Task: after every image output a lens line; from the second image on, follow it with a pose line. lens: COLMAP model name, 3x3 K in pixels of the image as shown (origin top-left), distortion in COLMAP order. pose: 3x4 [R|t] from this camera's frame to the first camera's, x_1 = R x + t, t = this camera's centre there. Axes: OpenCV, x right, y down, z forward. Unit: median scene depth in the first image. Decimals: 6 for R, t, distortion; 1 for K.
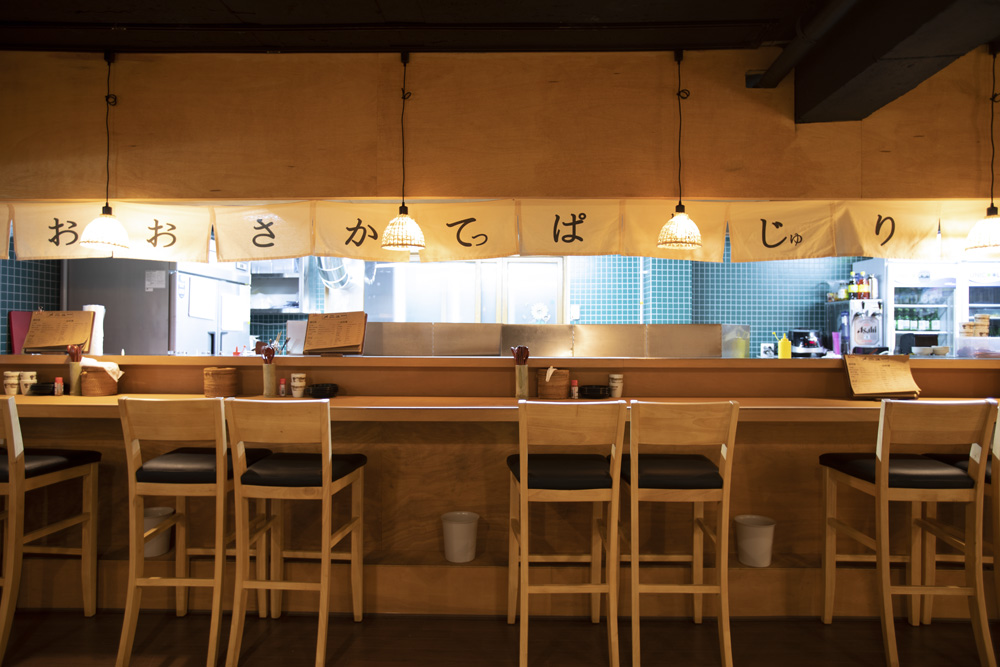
lens RADIAL K [[648.1, 0, 500.0], [0, 648.1, 333.5], [0, 0, 1]] dist [-0.044278, 0.053027]
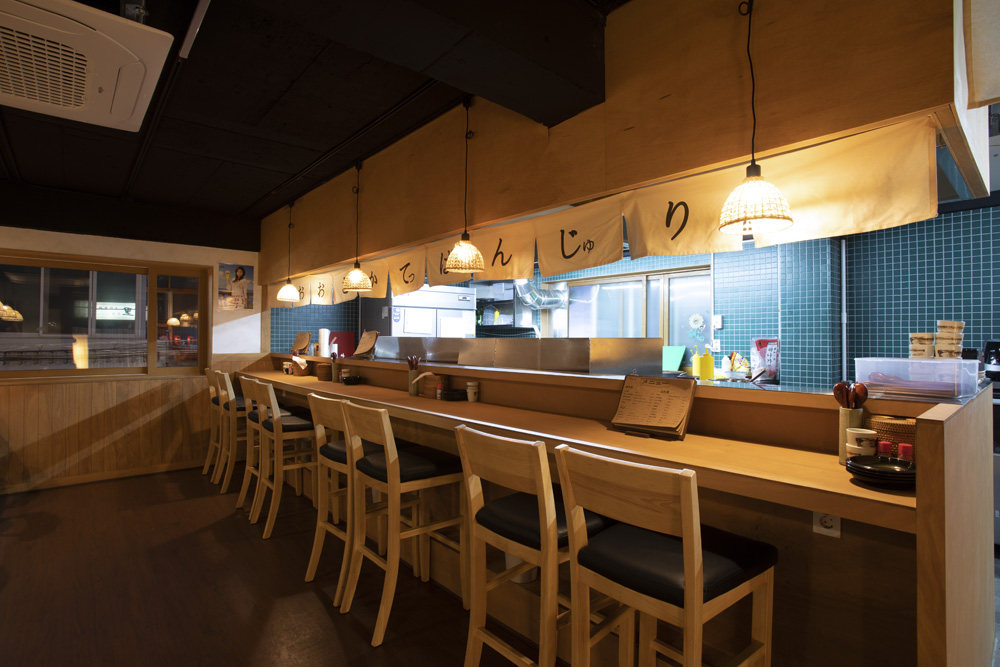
lens RADIAL K [[510.3, 0, 500.0], [0, 510.3, 333.5], [0, 0, 1]] dist [-0.081869, 0.046873]
pose [[0.664795, -0.008768, -0.746974, 0.913469], [0.002777, 0.999953, -0.009267, -0.016249], [0.747020, 0.004086, 0.664789, 0.428563]]
